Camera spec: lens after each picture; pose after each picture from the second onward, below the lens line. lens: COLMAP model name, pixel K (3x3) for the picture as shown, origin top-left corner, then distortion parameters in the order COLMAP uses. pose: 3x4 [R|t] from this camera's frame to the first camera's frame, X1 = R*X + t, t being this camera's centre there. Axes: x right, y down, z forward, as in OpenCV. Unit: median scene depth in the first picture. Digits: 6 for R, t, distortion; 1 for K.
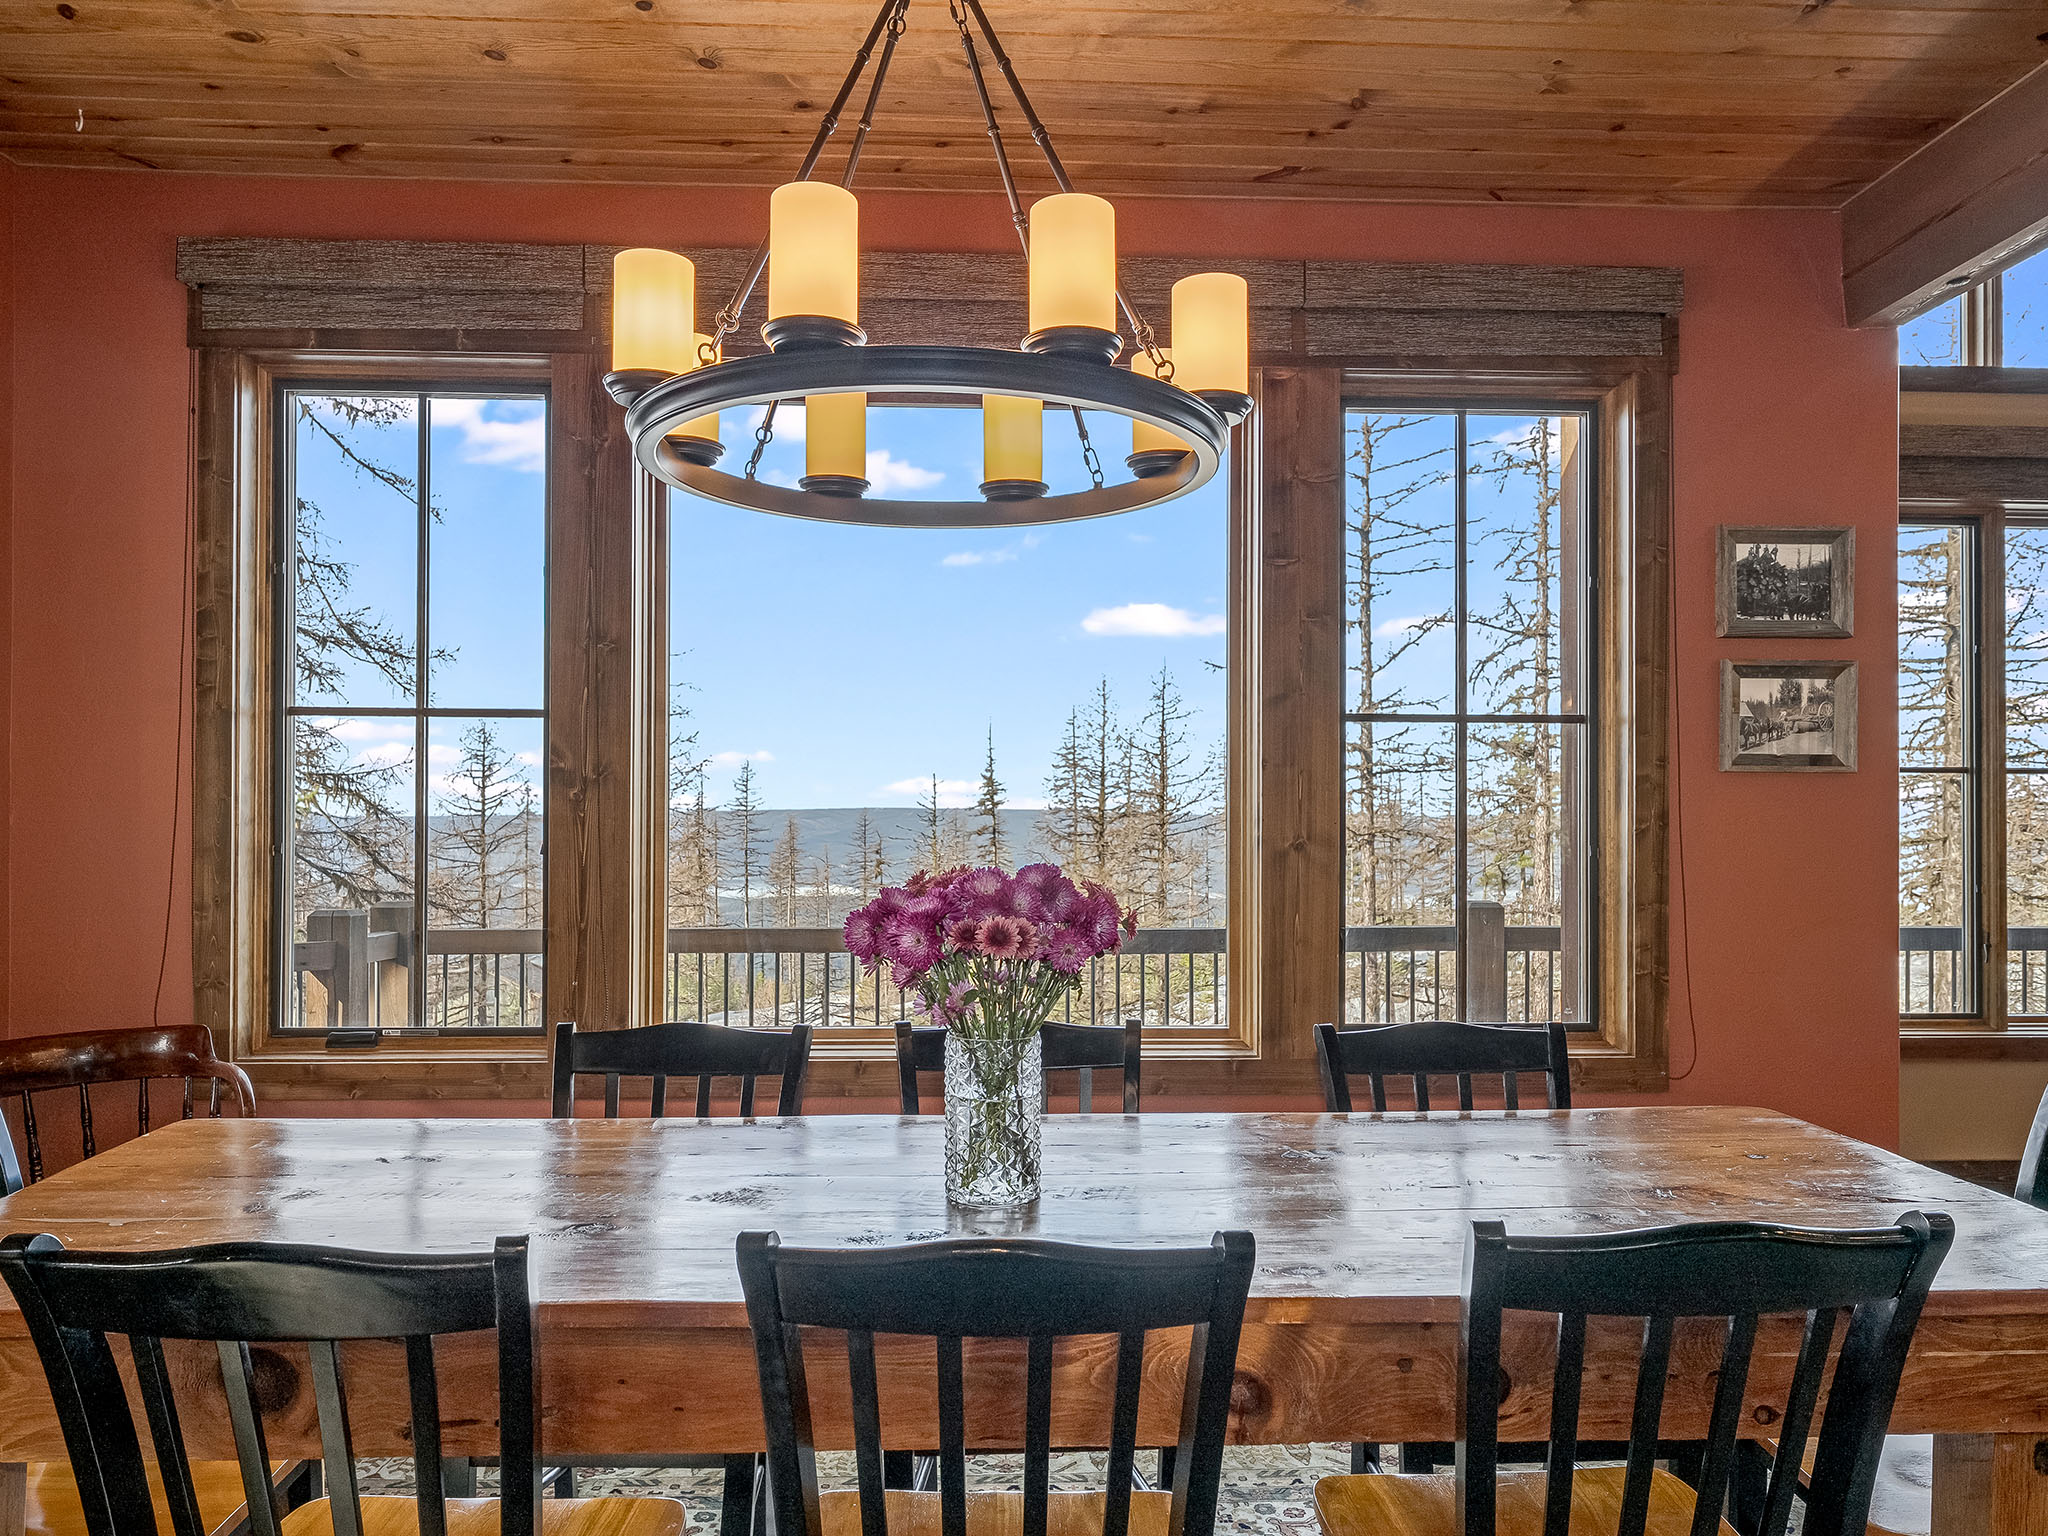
lens RADIAL K [[1415.6, 0, 1026.2], [0, 1415.6, 805.9], [0, 0, 1]] dist [0.000125, -0.000083]
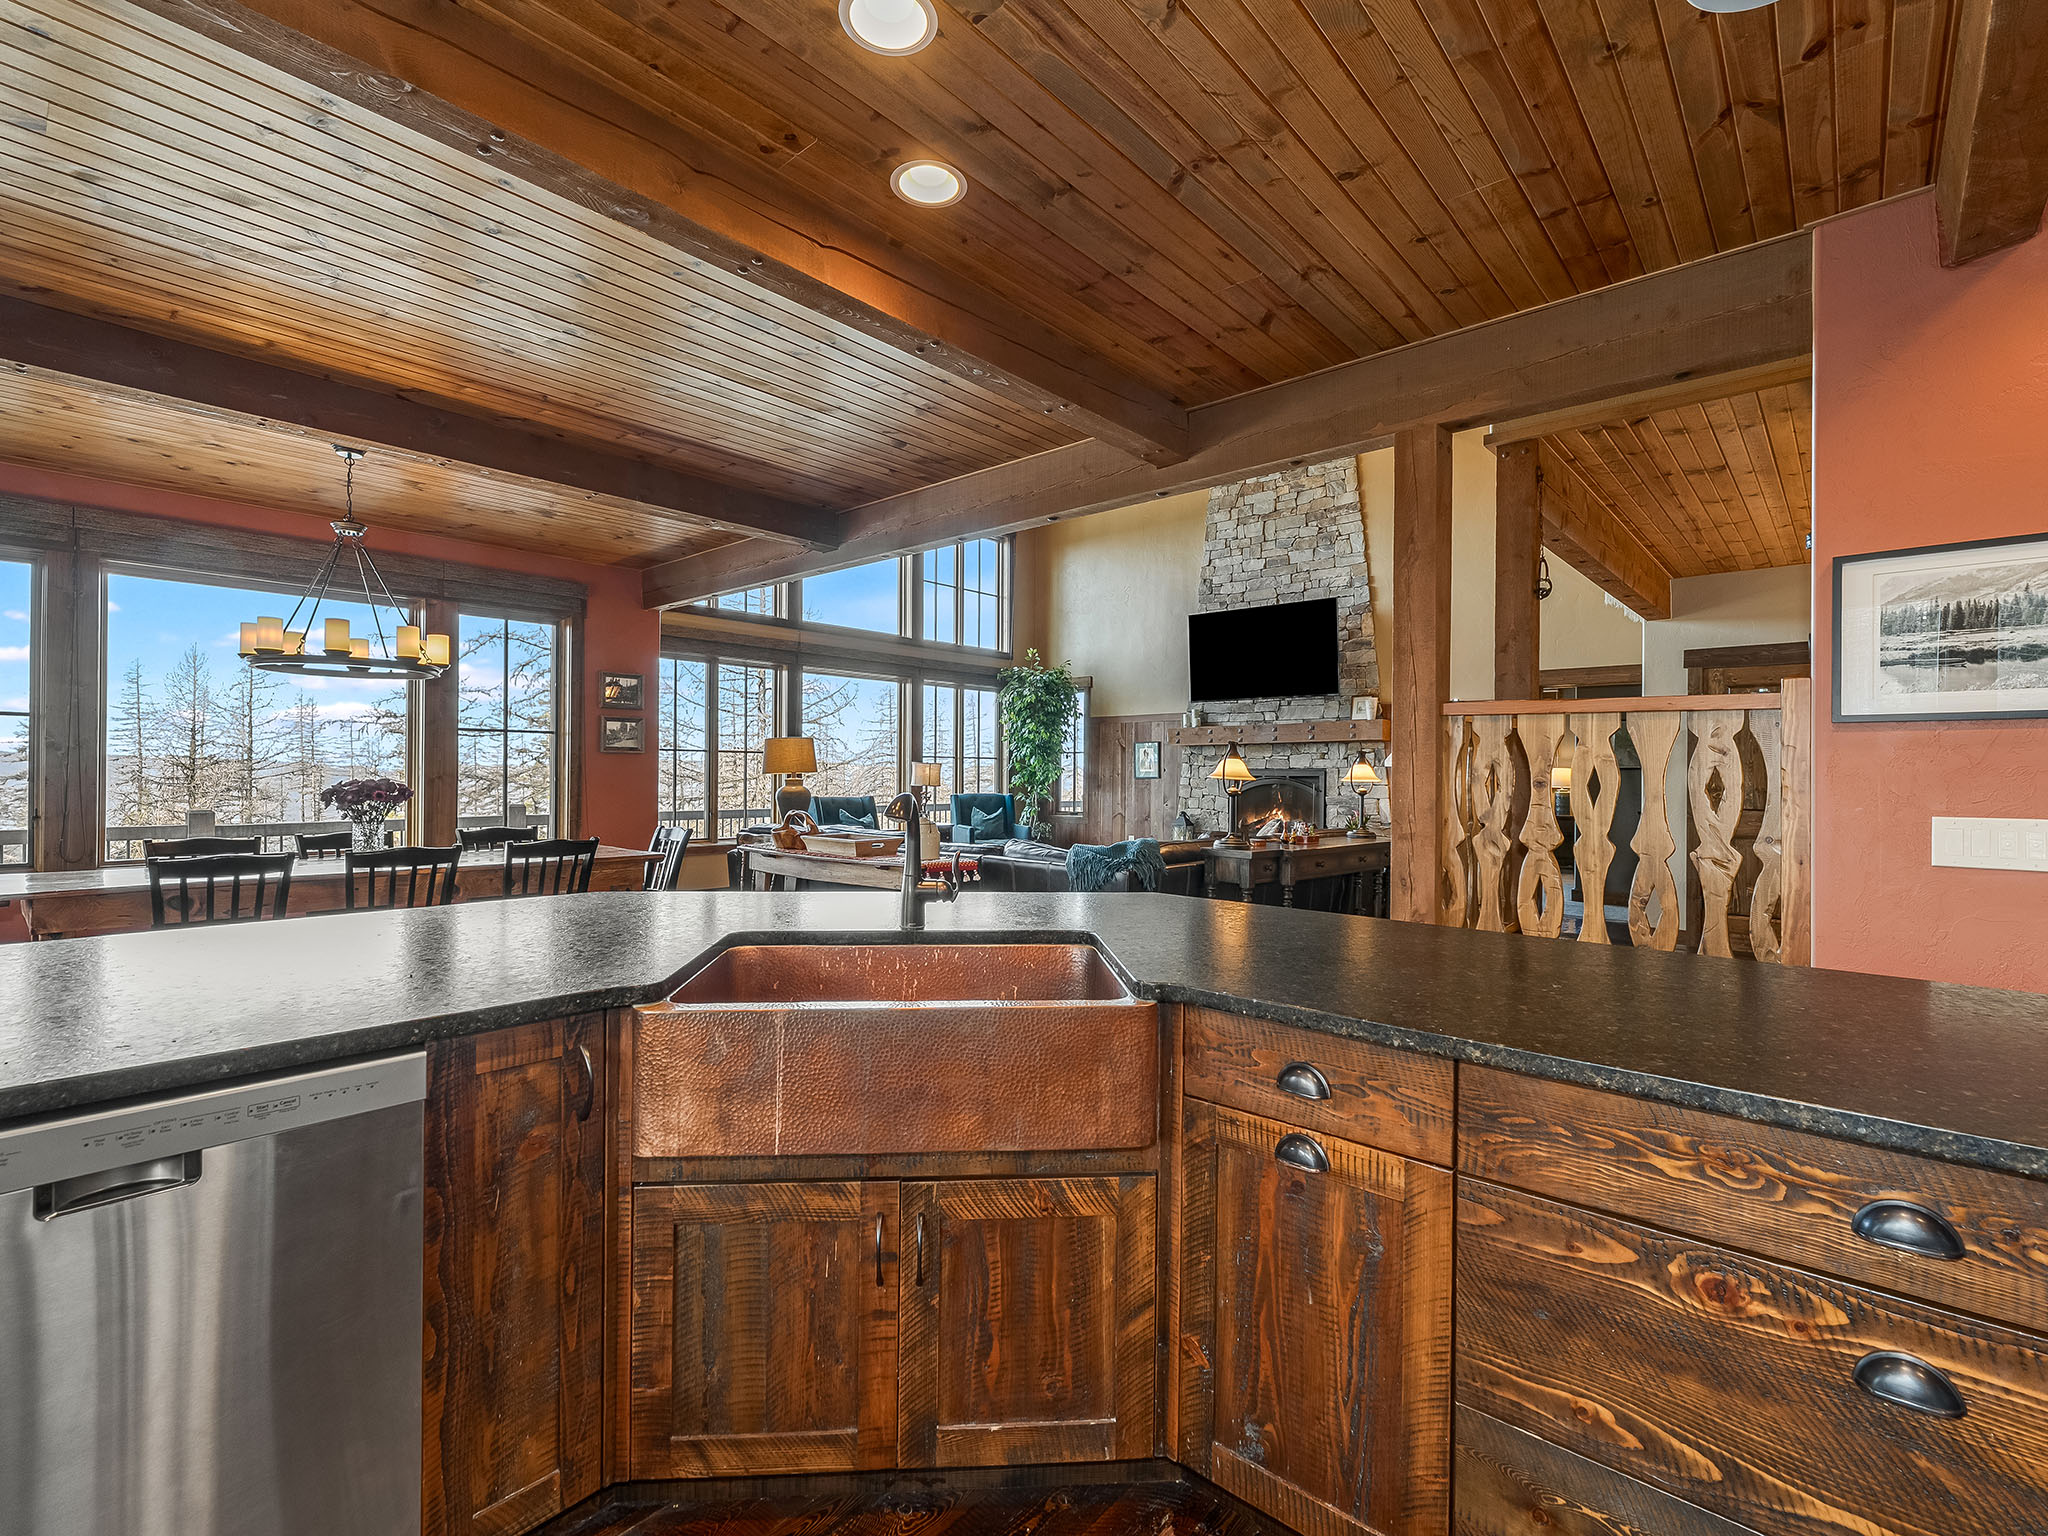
lens RADIAL K [[934.0, 0, 1022.9], [0, 934.0, 771.3], [0, 0, 1]] dist [0.000282, 0.000221]
pose [[0.694379, 0.003541, 0.719601, -0.318417], [-0.012519, 0.999896, 0.007160, -0.009984], [-0.719500, -0.013980, 0.694351, -1.043648]]
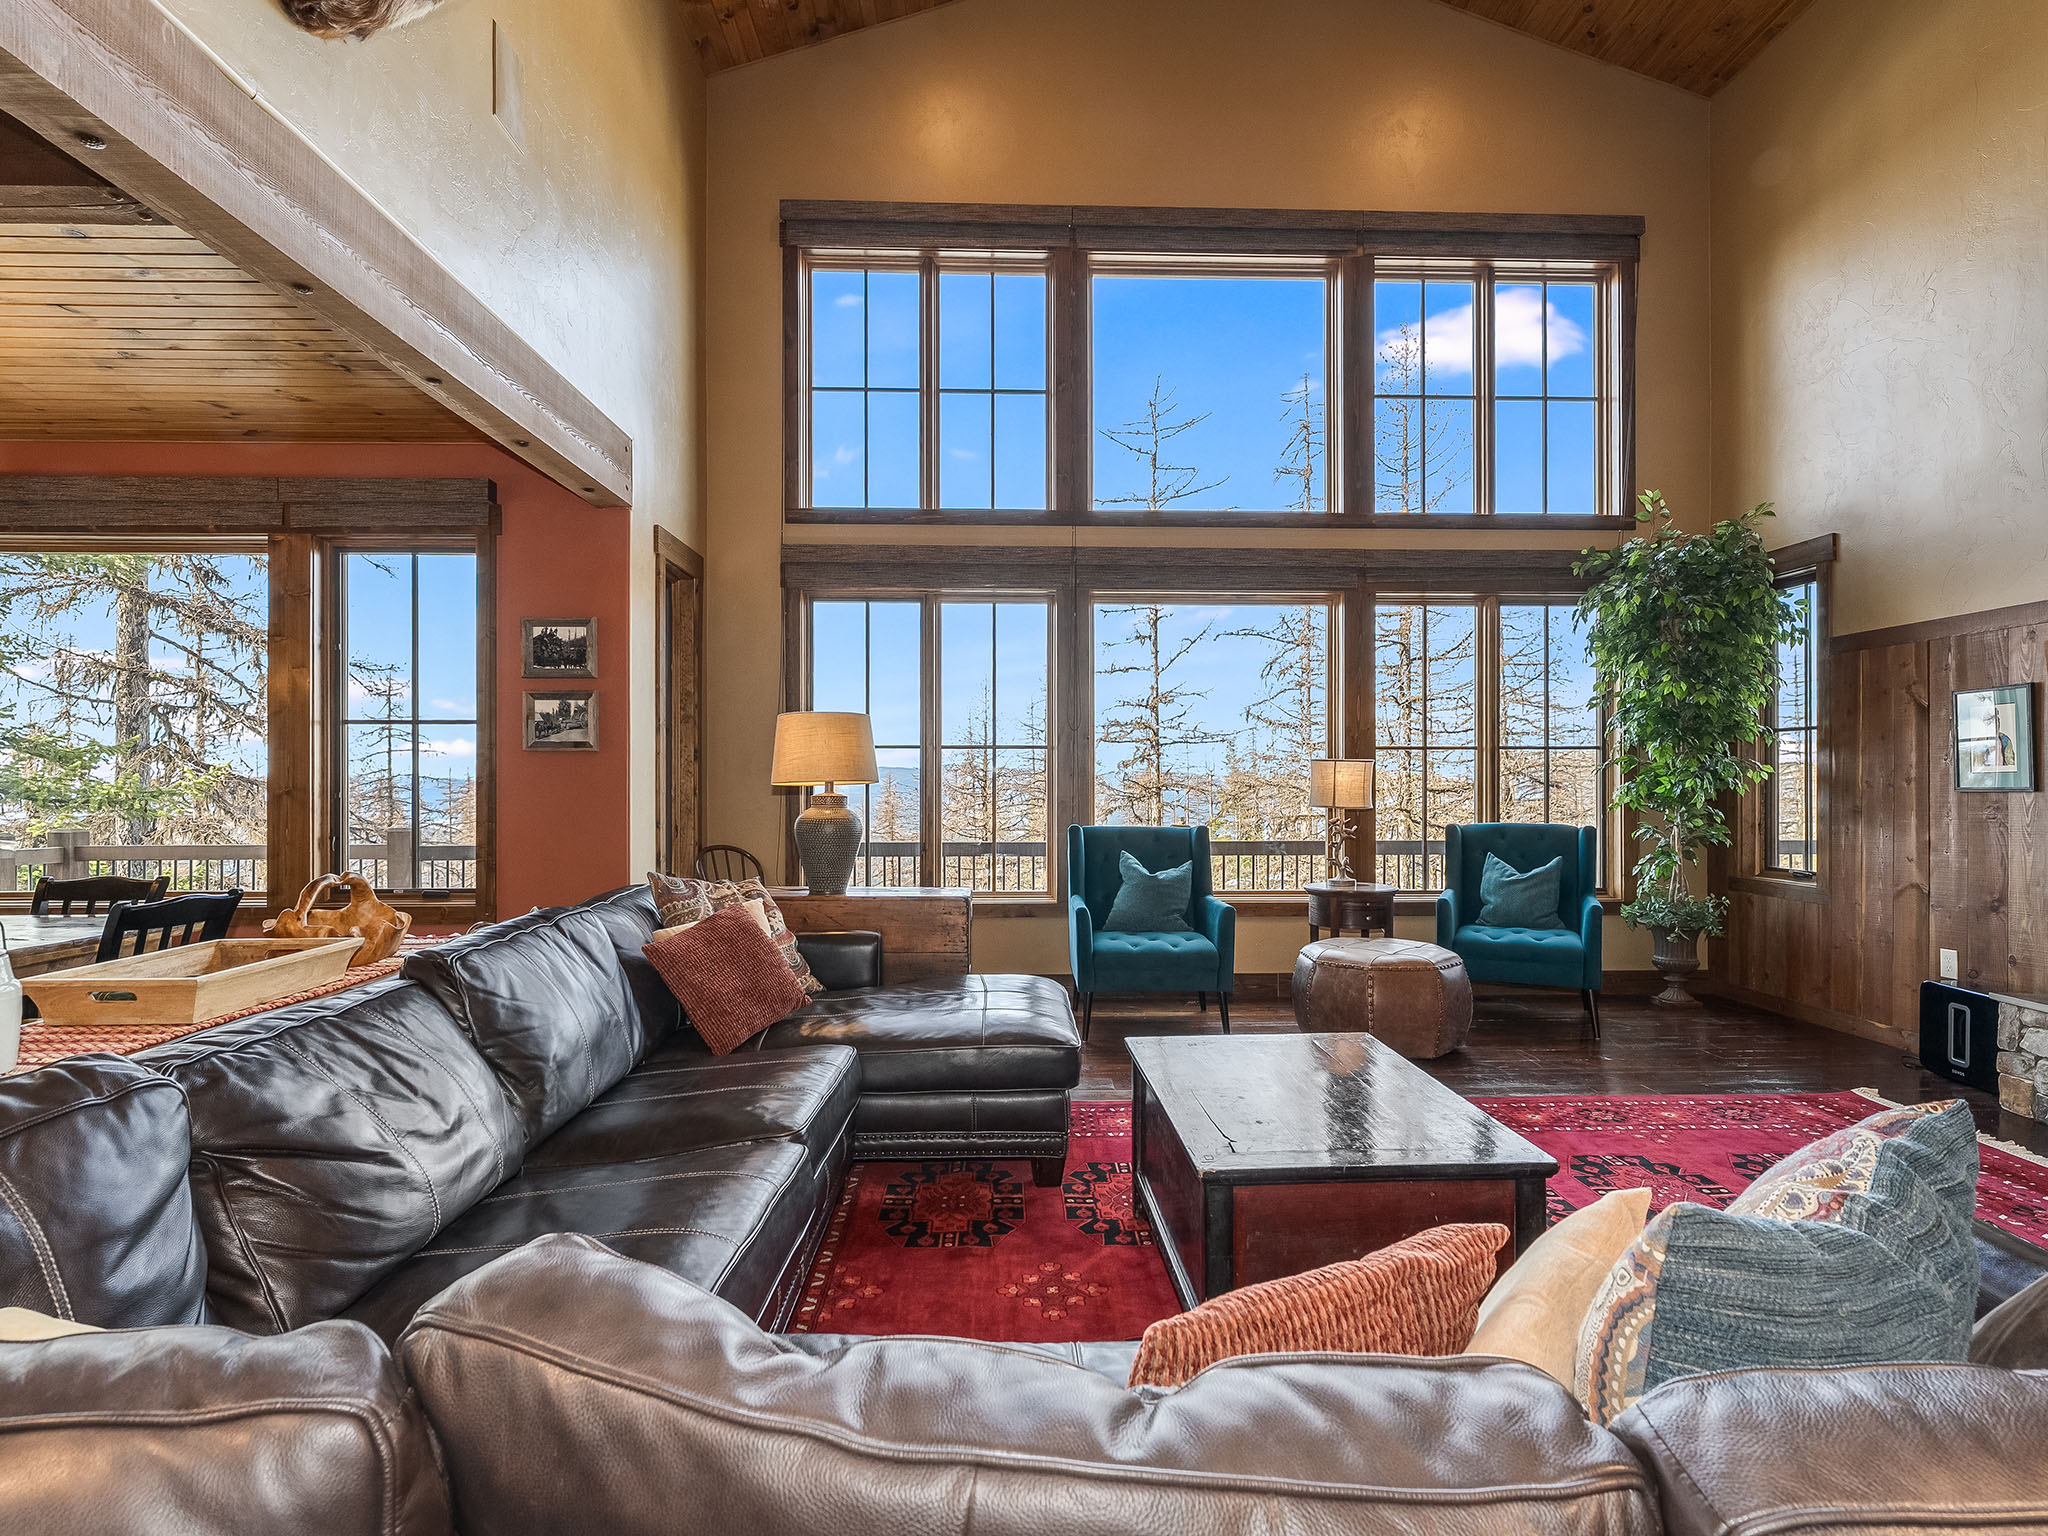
lens RADIAL K [[1038.5, 0, 1019.3], [0, 1038.5, 771.5], [0, 0, 1]] dist [-0.005799, -0.000951]
pose [[0.999954, -0.003176, -0.009073, 1.170731], [0.003208, 0.999989, 0.003552, 0.000025], [0.009062, -0.003581, 0.999953, -0.349678]]
